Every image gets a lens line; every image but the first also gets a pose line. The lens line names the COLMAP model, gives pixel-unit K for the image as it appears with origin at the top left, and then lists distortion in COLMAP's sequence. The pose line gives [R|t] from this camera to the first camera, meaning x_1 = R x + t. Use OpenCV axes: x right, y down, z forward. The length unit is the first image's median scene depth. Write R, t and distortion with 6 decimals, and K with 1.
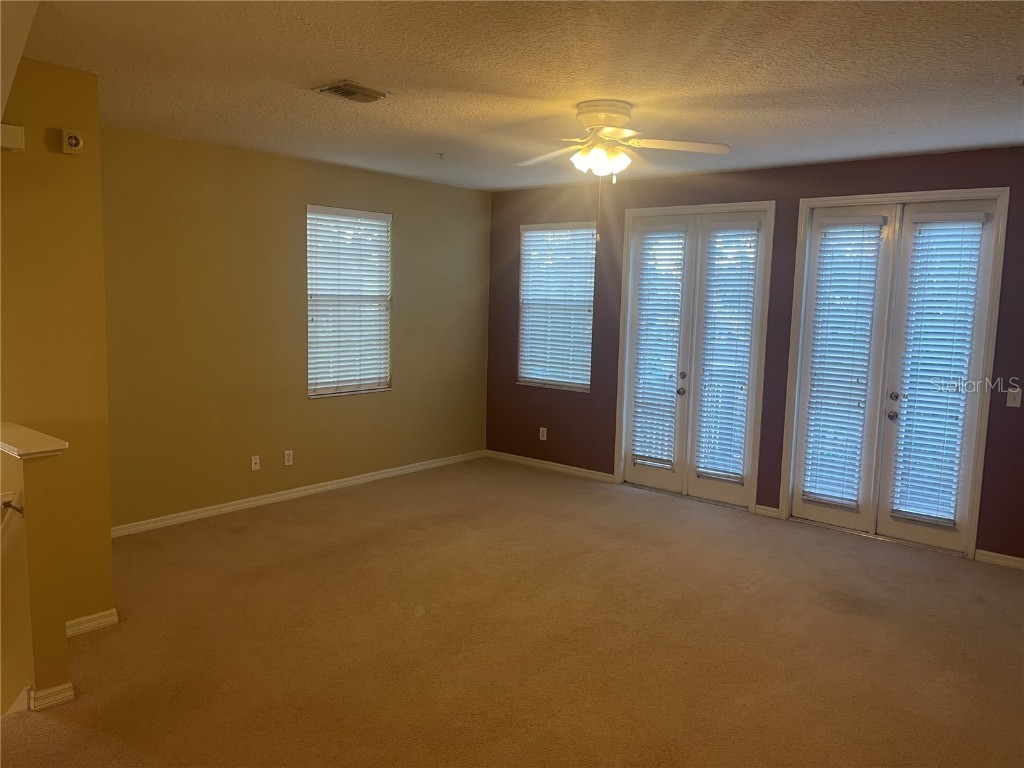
lens RADIAL K [[768.3, 0, 519.6], [0, 768.3, 386.2], [0, 0, 1]] dist [0.049791, -0.056875]
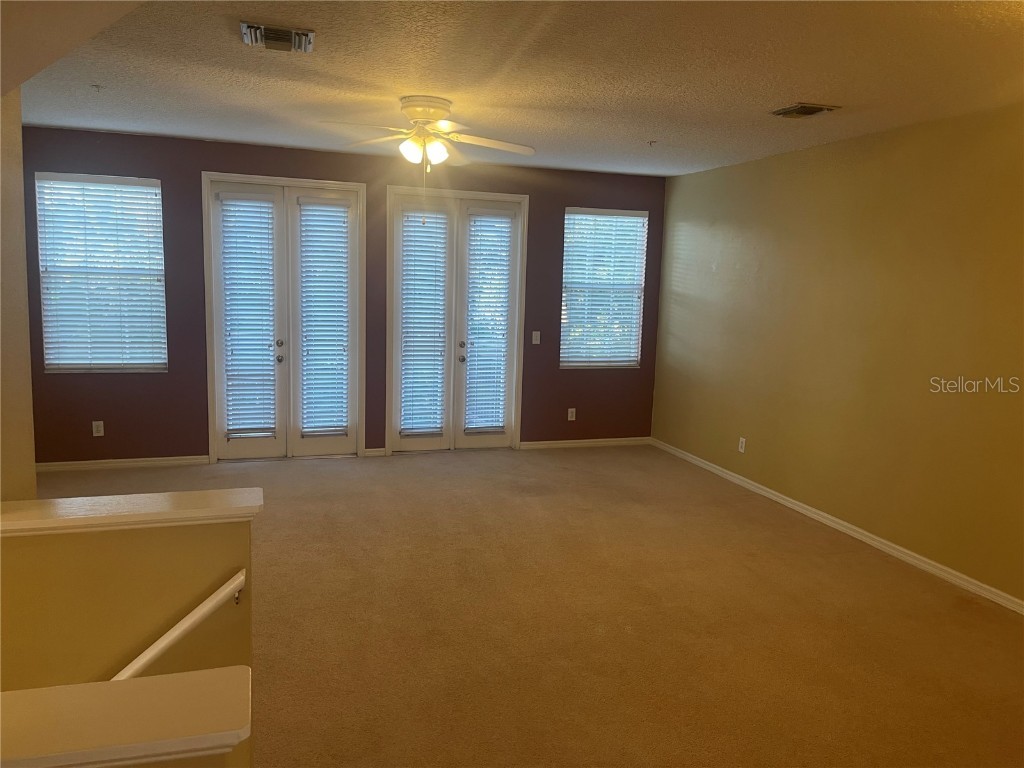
lens RADIAL K [[768.3, 0, 518.1], [0, 768.3, 385.9], [0, 0, 1]] dist [0.049791, -0.056875]
pose [[0.515912, -0.132513, 0.846331, -0.589658], [0.083696, 0.991034, 0.104150, -0.045169], [-0.852543, 0.017102, 0.522377, 0.220341]]
